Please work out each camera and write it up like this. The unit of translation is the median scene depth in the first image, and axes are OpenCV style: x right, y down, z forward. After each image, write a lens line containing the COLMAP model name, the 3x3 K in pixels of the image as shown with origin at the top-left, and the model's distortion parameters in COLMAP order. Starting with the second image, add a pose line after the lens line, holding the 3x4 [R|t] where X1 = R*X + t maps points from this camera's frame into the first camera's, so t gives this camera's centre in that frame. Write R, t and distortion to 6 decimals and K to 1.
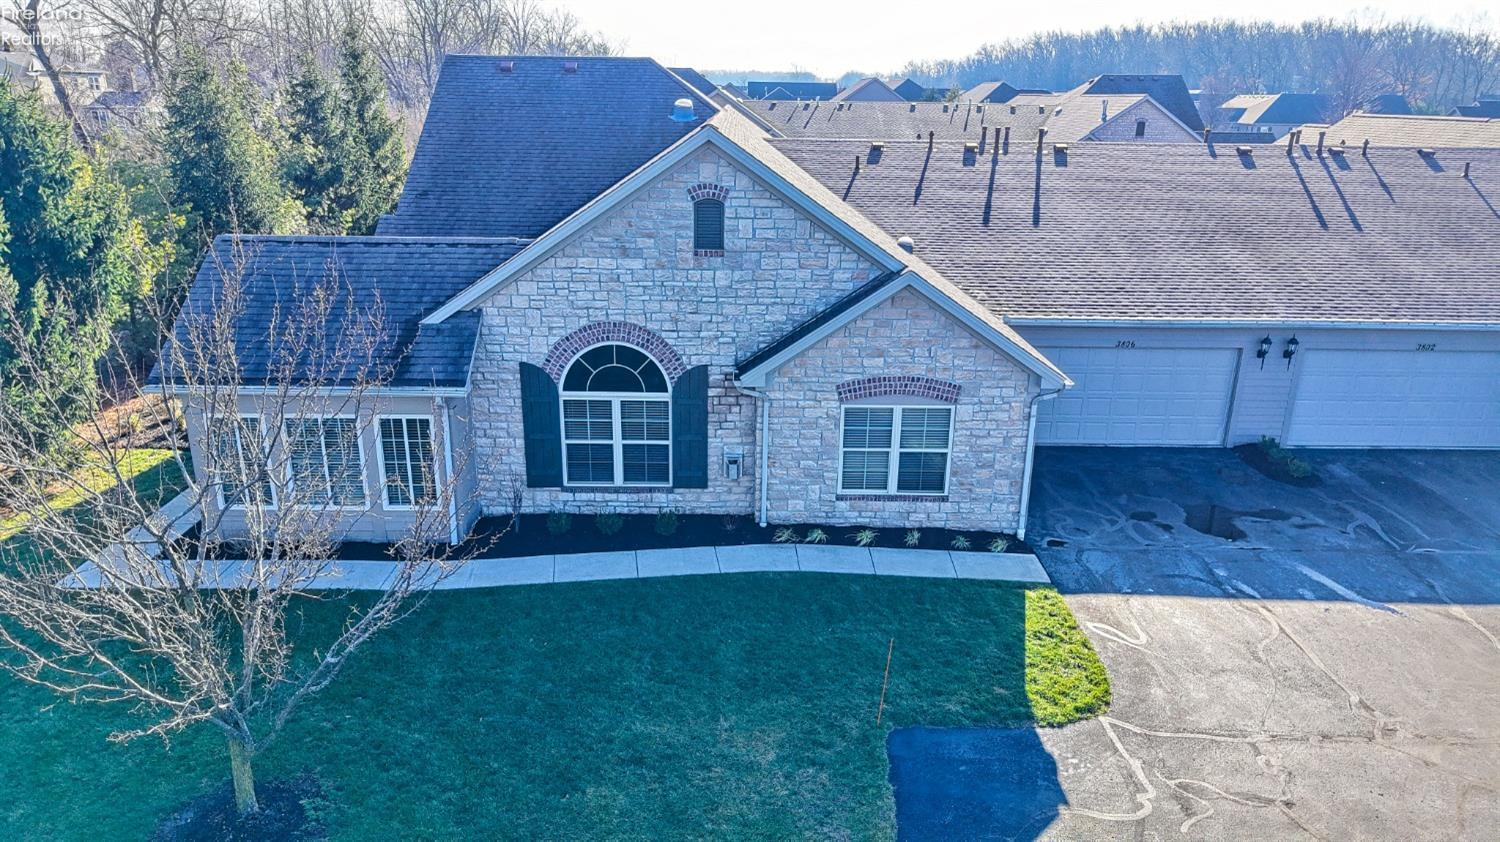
lens RADIAL K [[973.3, 0, 750.0], [0, 973.3, 421.0], [0, 0, 1]] dist [0.031635, -0.000330]
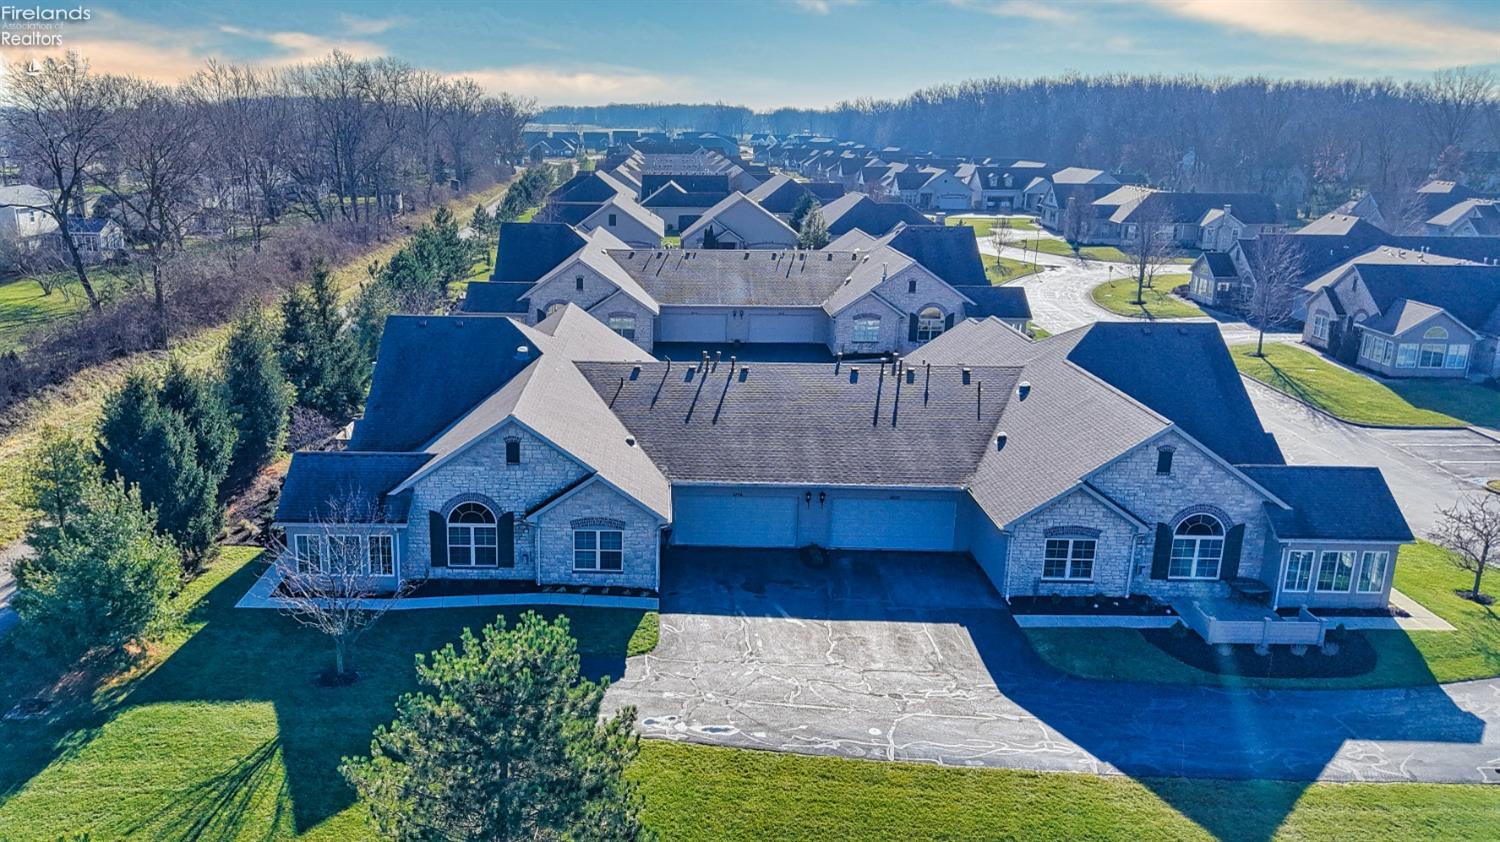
lens RADIAL K [[1119.1, 0, 647.4], [0, 1119.1, 412.6], [0, 0, 1]] dist [0.074939, -0.001462]
pose [[0.999626, 0.004027, -0.027059, 0.331722], [-0.005927, 0.997493, -0.070510, -0.104337], [0.026707, 0.070644, 0.997144, -1.569935]]
